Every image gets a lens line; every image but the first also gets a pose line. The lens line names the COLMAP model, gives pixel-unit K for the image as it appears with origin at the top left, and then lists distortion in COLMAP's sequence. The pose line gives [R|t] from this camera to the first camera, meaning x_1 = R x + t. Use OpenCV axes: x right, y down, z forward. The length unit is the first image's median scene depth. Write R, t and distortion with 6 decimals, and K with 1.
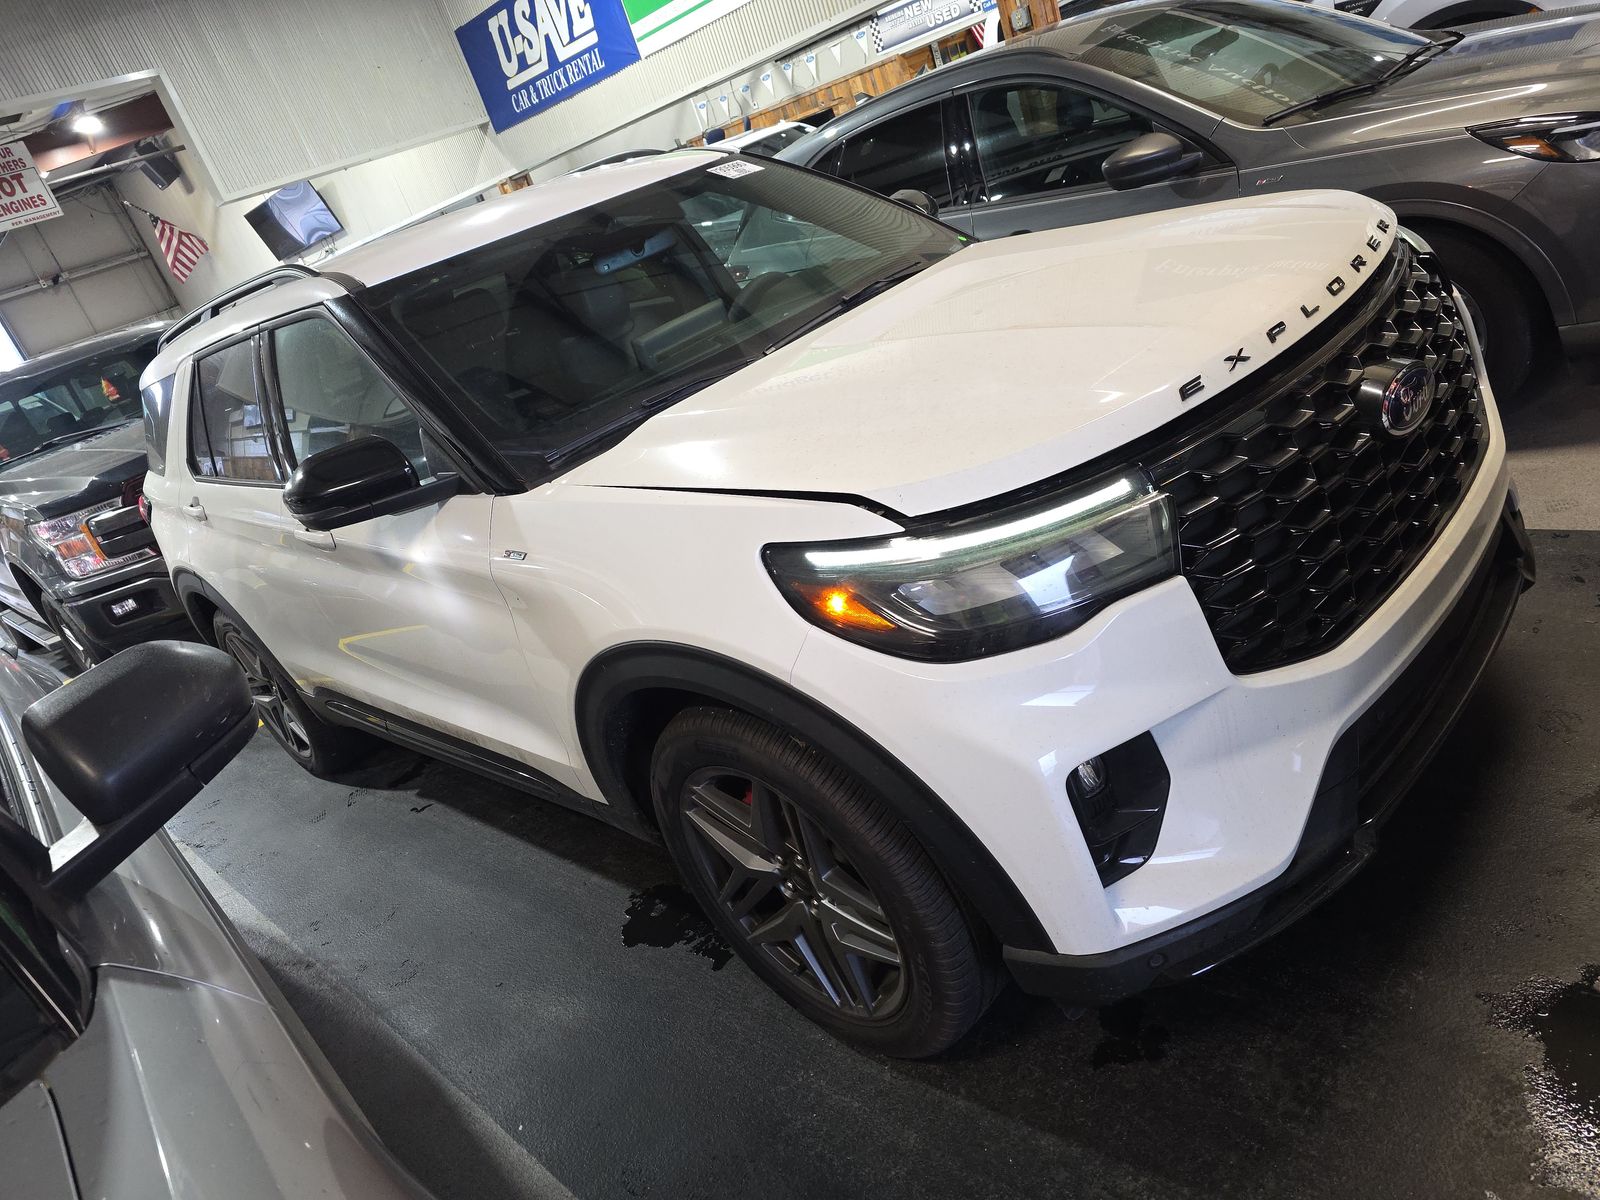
lens RADIAL K [[1047.0, 0, 800.0], [0, 1047.0, 600.0], [0, 0, 1]] dist [0.047340, -0.030511]
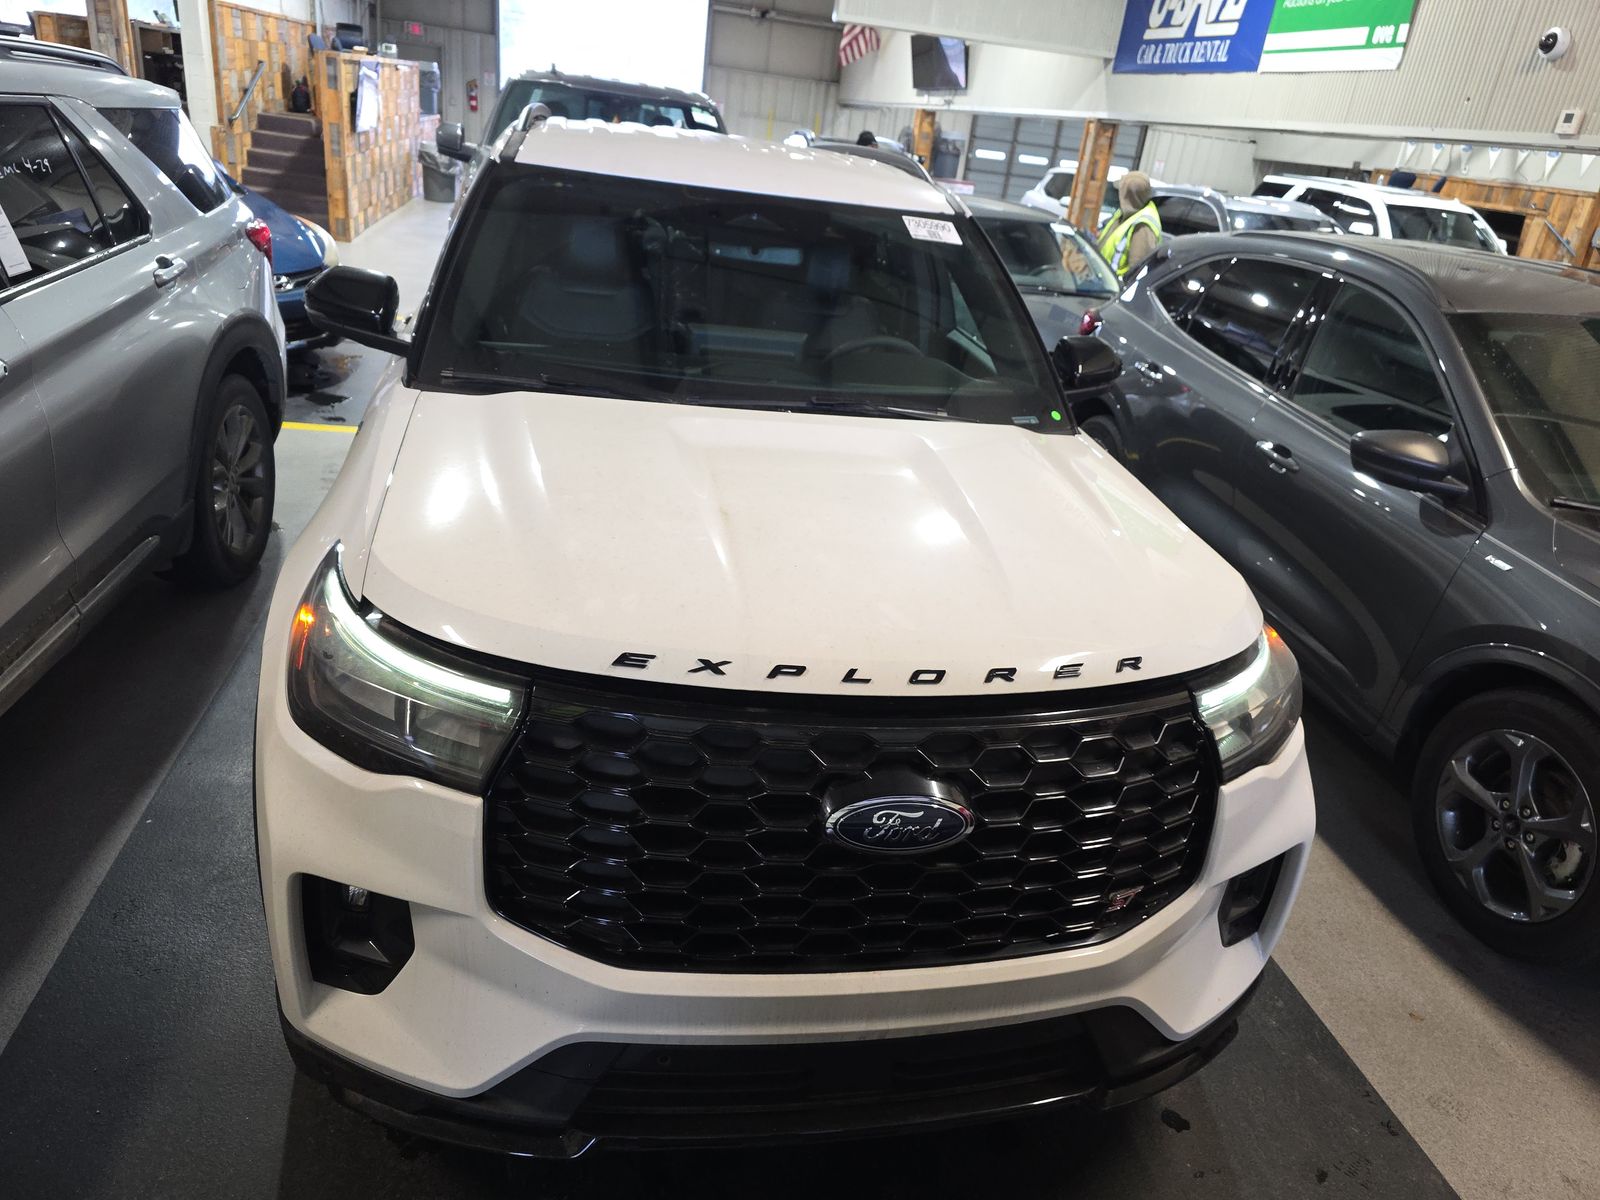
lens RADIAL K [[1047.0, 0, 800.0], [0, 1047.0, 600.0], [0, 0, 1]] dist [0.047340, -0.030511]
pose [[0.745436, 0.595003, -0.300494, 0.094628], [-0.573014, 0.802314, 0.167174, -0.063006], [0.340560, 0.047570, 0.939019, 0.017944]]
